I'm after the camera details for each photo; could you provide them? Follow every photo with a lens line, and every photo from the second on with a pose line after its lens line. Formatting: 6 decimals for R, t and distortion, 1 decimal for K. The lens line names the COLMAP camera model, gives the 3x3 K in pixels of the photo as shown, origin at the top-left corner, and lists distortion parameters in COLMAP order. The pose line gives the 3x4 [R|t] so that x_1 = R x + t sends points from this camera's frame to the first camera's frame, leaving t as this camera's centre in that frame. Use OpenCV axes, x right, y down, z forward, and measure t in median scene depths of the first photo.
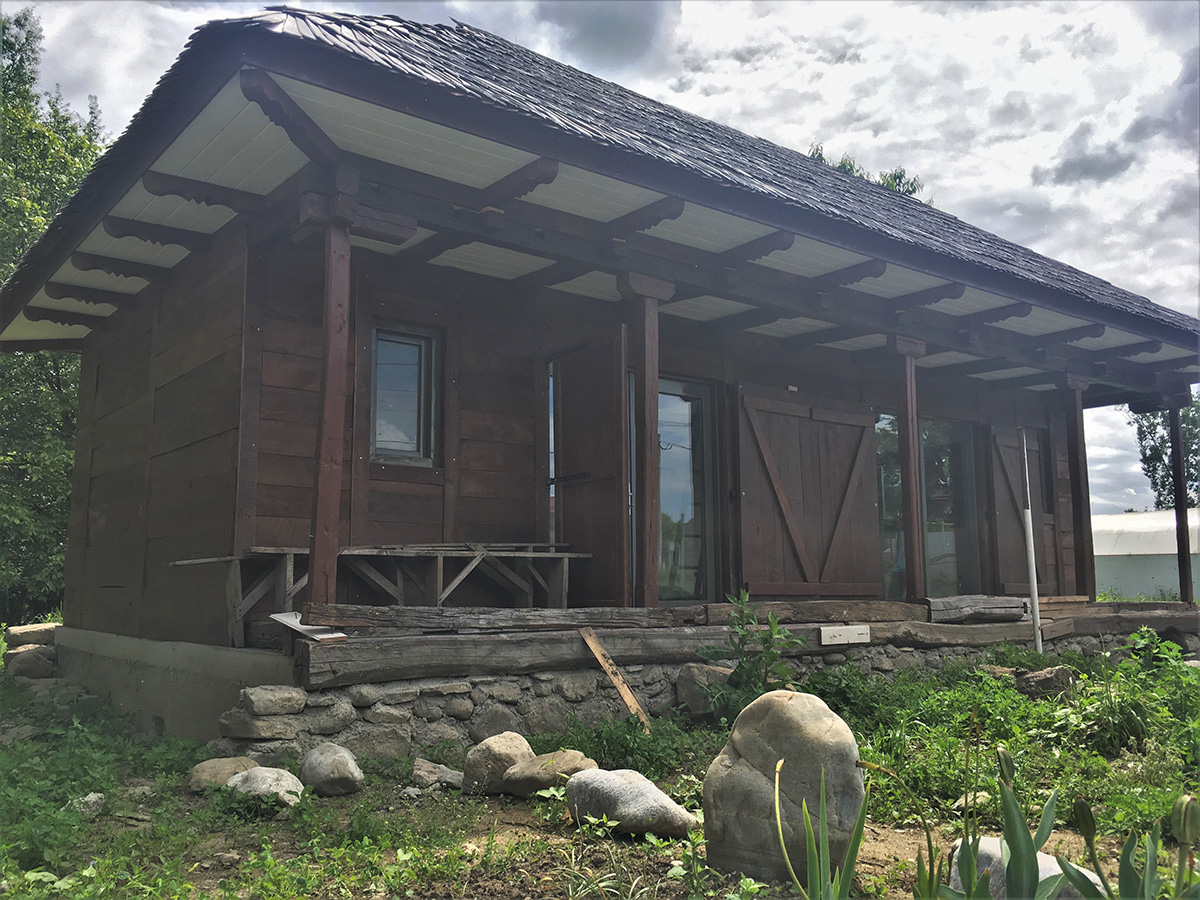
lens RADIAL K [[1022.4, 0, 600.0], [0, 1022.4, 450.0], [0, 0, 1]] dist [0.067639, -0.100210]
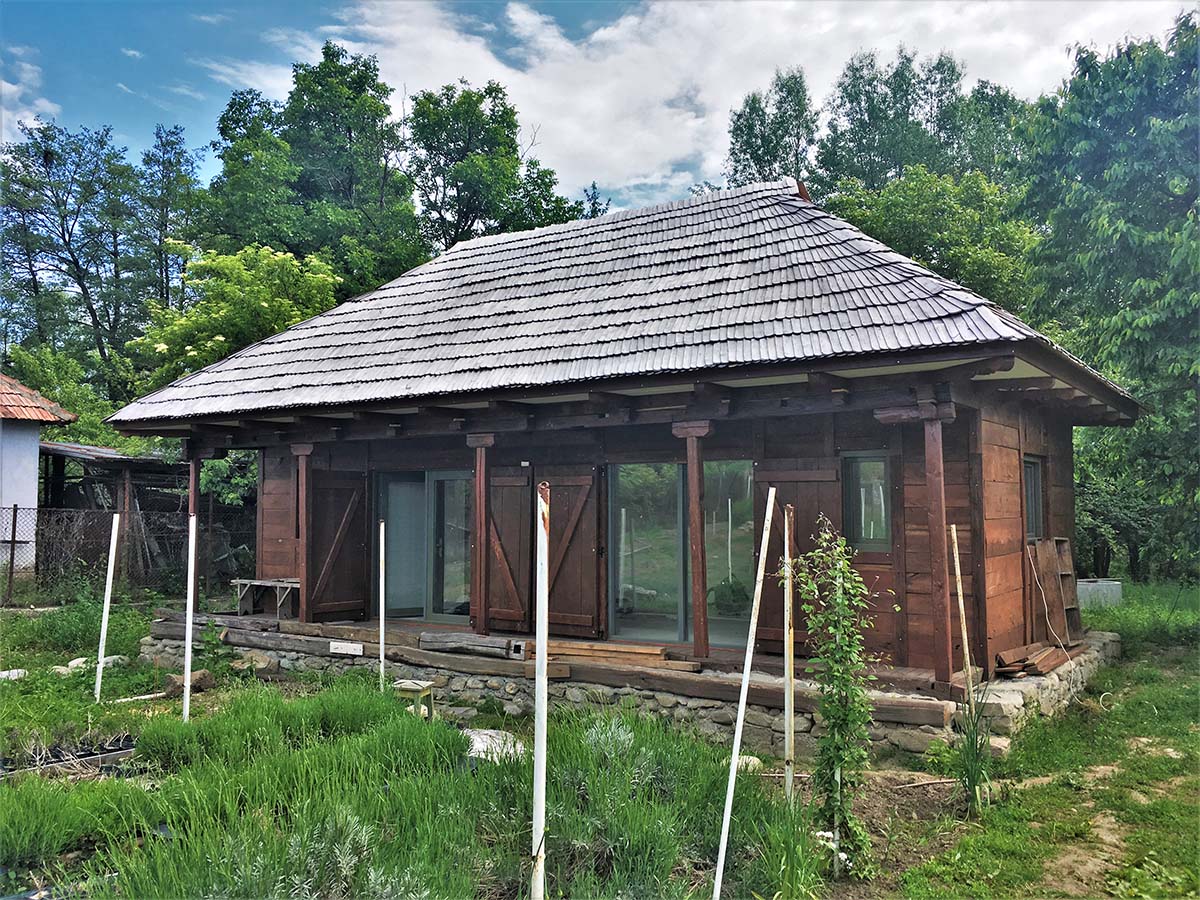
lens RADIAL K [[1026.9, 0, 600.0], [0, 1026.9, 450.0], [0, 0, 1]] dist [0.072887, -0.133524]
pose [[0.305031, -0.049439, -0.951058, 1.837116], [0.129902, 0.991478, -0.009877, -0.064150], [0.943441, -0.120532, 0.308853, 0.846335]]
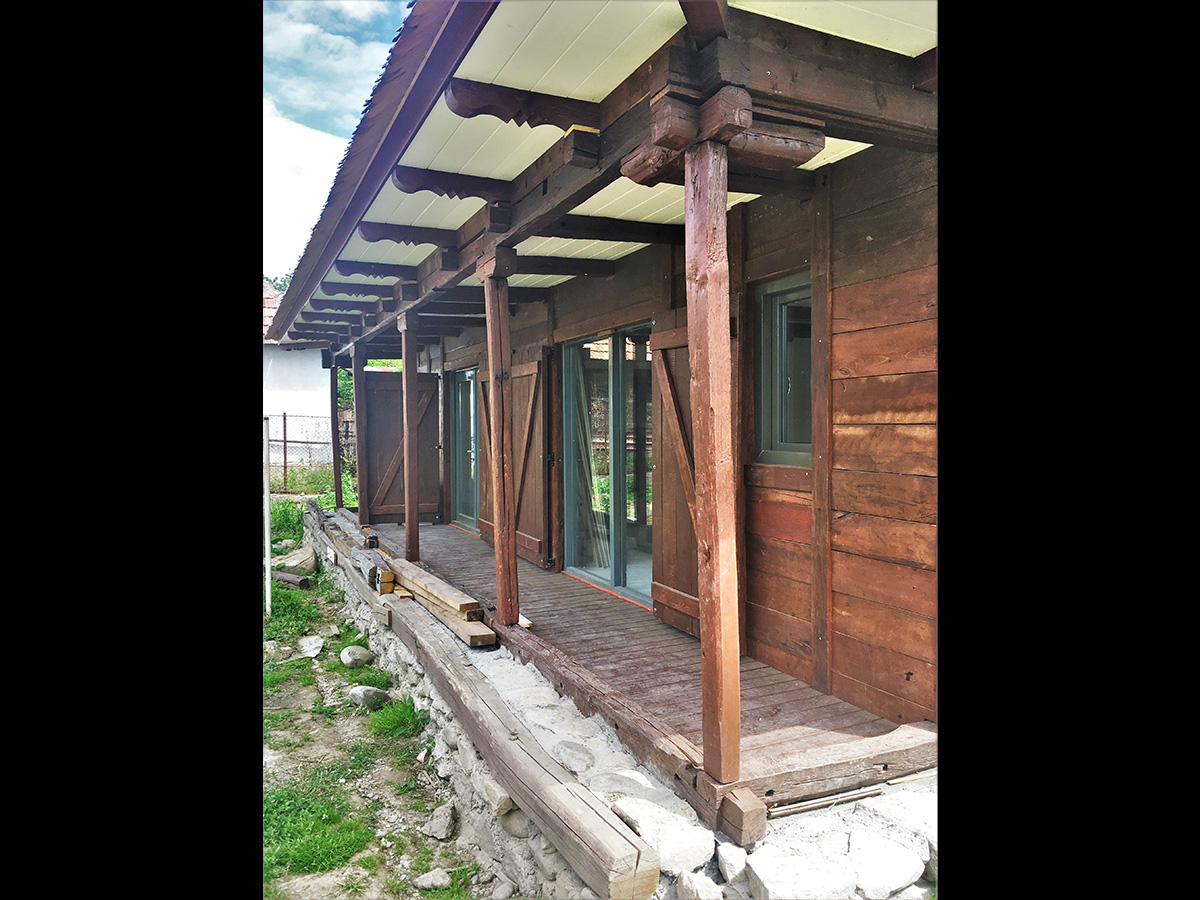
lens RADIAL K [[768.2, 0, 601.7], [0, 768.2, 445.9], [0, 0, 1]] dist [0.033350, -0.000421]
pose [[-0.221040, 0.029078, -0.974831, 1.211487], [0.136634, 0.990621, -0.001432, 0.067609], [0.965646, -0.133511, -0.222940, 1.569793]]
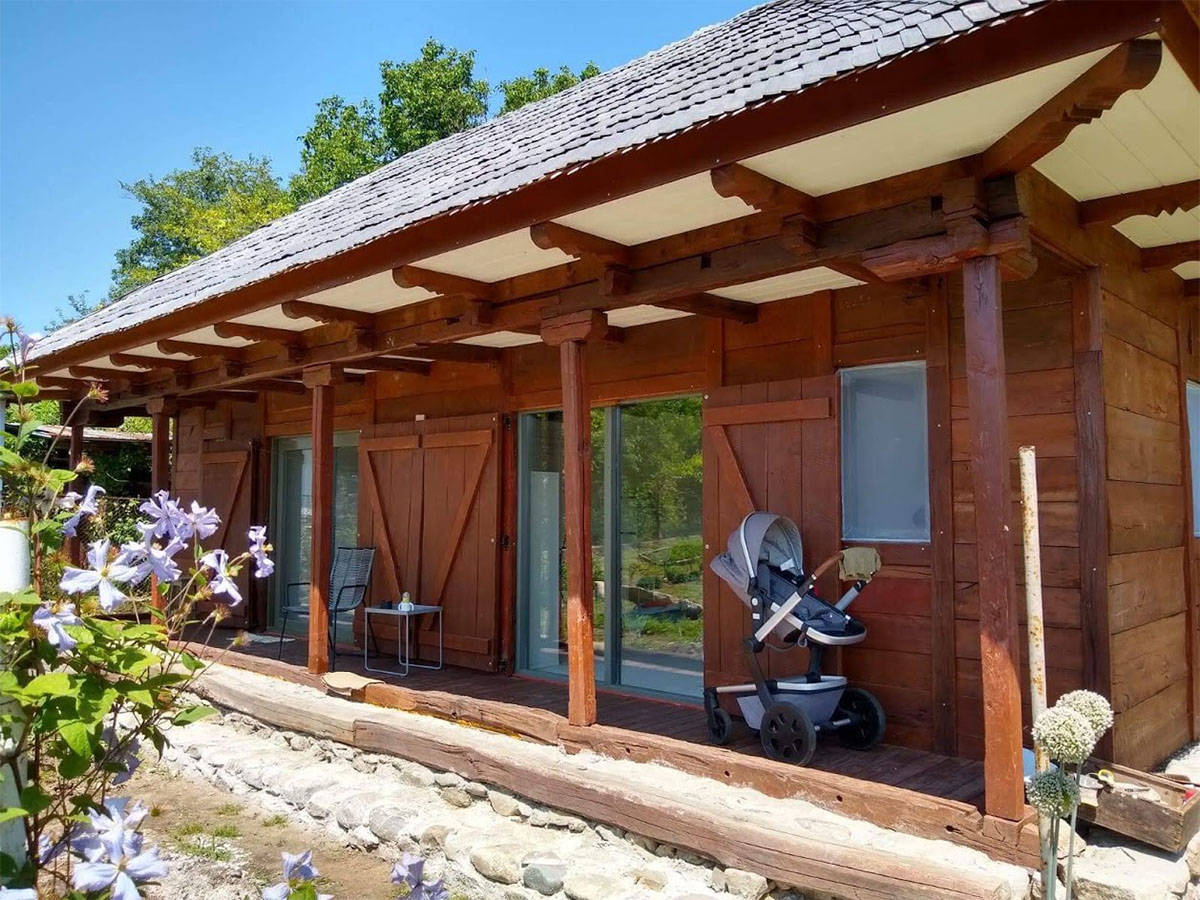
lens RADIAL K [[948.7, 0, 605.5], [0, 948.7, 453.3], [0, 0, 1]] dist [-0.003541, 0.000042]
pose [[0.149813, -0.059027, -0.986951, 1.313783], [0.130943, 0.990608, -0.039369, 0.034370], [0.980005, -0.123336, 0.156135, 1.271666]]
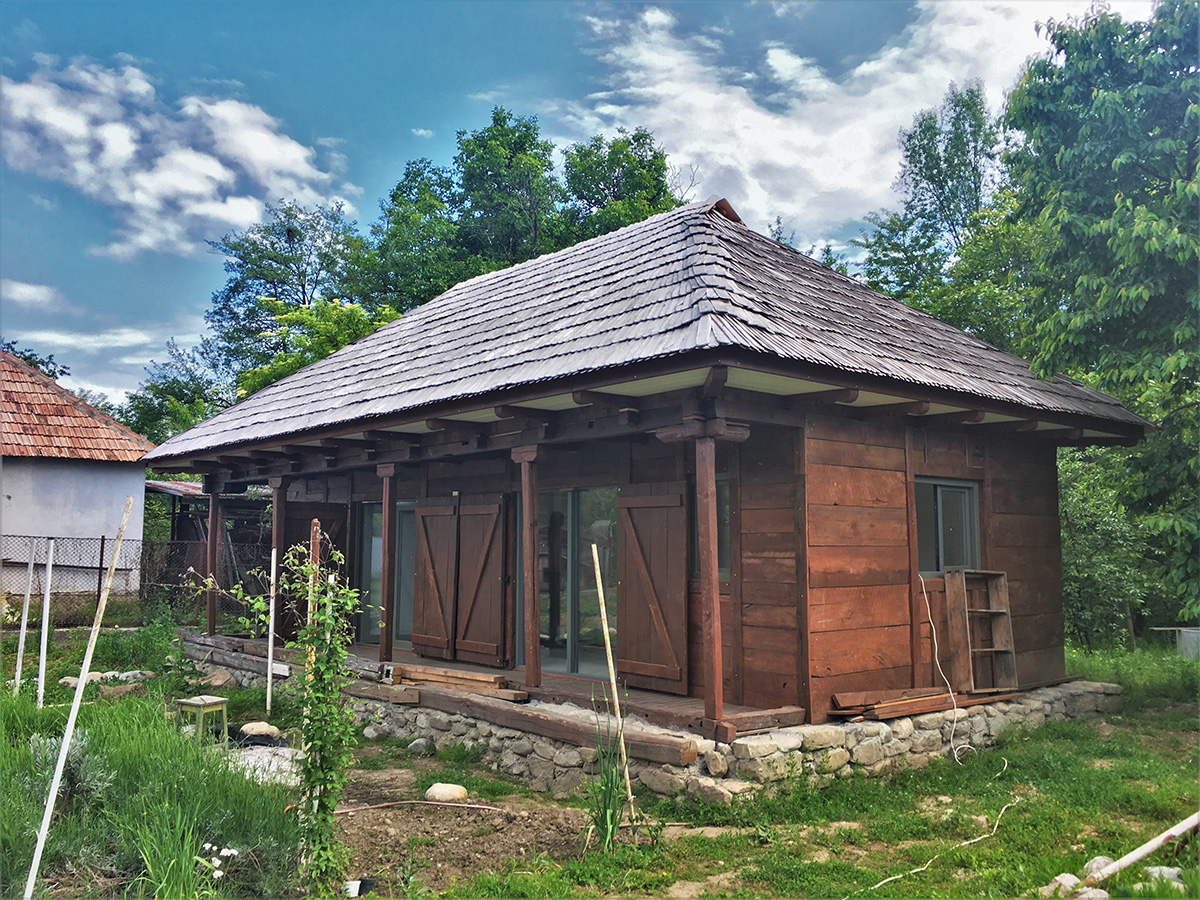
lens RADIAL K [[1022.4, 0, 600.0], [0, 1022.4, 450.0], [0, 0, 1]] dist [0.067639, -0.100210]
pose [[0.049115, -0.092528, -0.994498, 1.916529], [0.131370, 0.987648, -0.085402, 0.029359], [0.990116, -0.126452, 0.060663, 1.379850]]
